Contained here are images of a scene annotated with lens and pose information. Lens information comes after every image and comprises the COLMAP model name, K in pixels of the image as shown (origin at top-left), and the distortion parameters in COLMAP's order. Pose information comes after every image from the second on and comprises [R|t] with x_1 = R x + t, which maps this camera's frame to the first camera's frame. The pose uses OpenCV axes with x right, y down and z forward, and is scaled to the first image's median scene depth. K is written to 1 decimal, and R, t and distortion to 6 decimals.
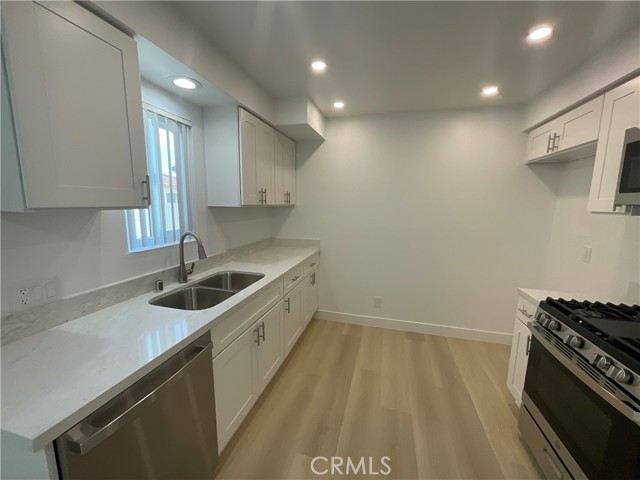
lens RADIAL K [[257.9, 0, 320.0], [0, 257.9, 240.0], [0, 0, 1]] dist [-0.002815, -0.000106]
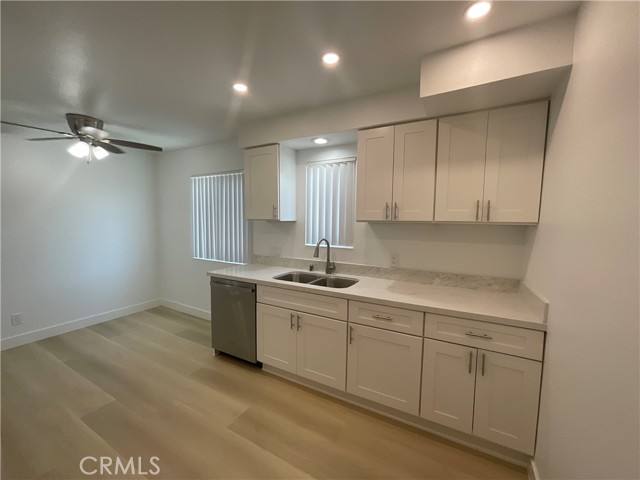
lens RADIAL K [[257.9, 0, 320.0], [0, 257.9, 240.0], [0, 0, 1]] dist [-0.002815, -0.000106]
pose [[-0.237946, 0.063796, -0.969181, 0.786238], [-0.152512, 0.983008, 0.102150, -0.146420], [0.959230, 0.172118, -0.224173, 1.130760]]
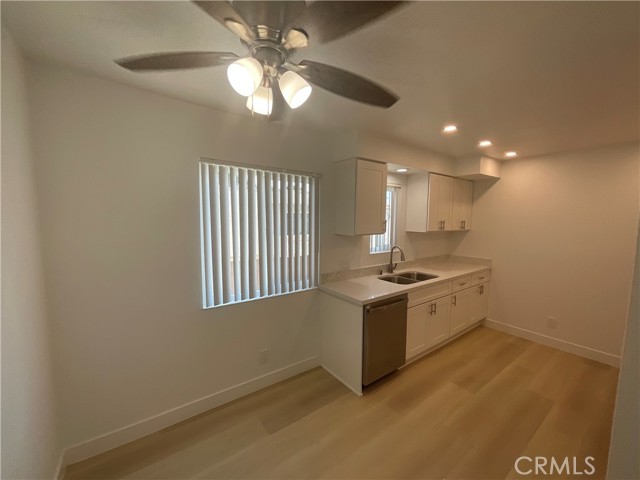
lens RADIAL K [[257.9, 0, 320.0], [0, 257.9, 240.0], [0, 0, 1]] dist [-0.002815, -0.000106]
pose [[0.780256, 0.048817, -0.623553, 0.187238], [-0.089222, 0.995441, -0.033712, 0.032993], [0.619064, 0.081938, 0.781054, -0.685637]]
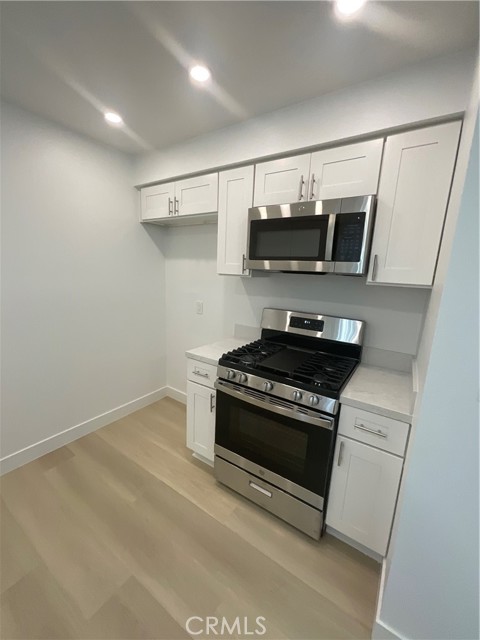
lens RADIAL K [[257.9, 0, 240.0], [0, 257.9, 320.0], [0, 0, 1]] dist [-0.002815, -0.000106]
pose [[0.320622, -0.182040, 0.929550, -0.061546], [0.099094, 0.982420, 0.158215, -0.064780], [-0.942010, 0.041385, 0.333024, 0.425768]]
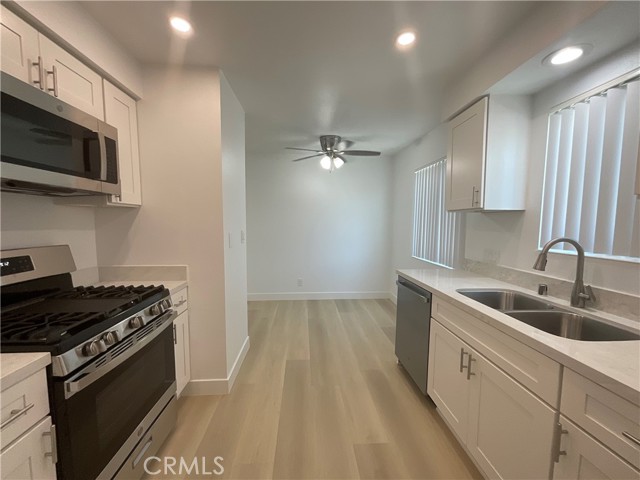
lens RADIAL K [[257.9, 0, 320.0], [0, 257.9, 240.0], [0, 0, 1]] dist [-0.002815, -0.000106]
pose [[-0.947718, 0.000667, -0.319108, 0.378853], [-0.066350, 0.977731, 0.199096, -0.113497], [0.312135, 0.209860, -0.926569, 1.288031]]
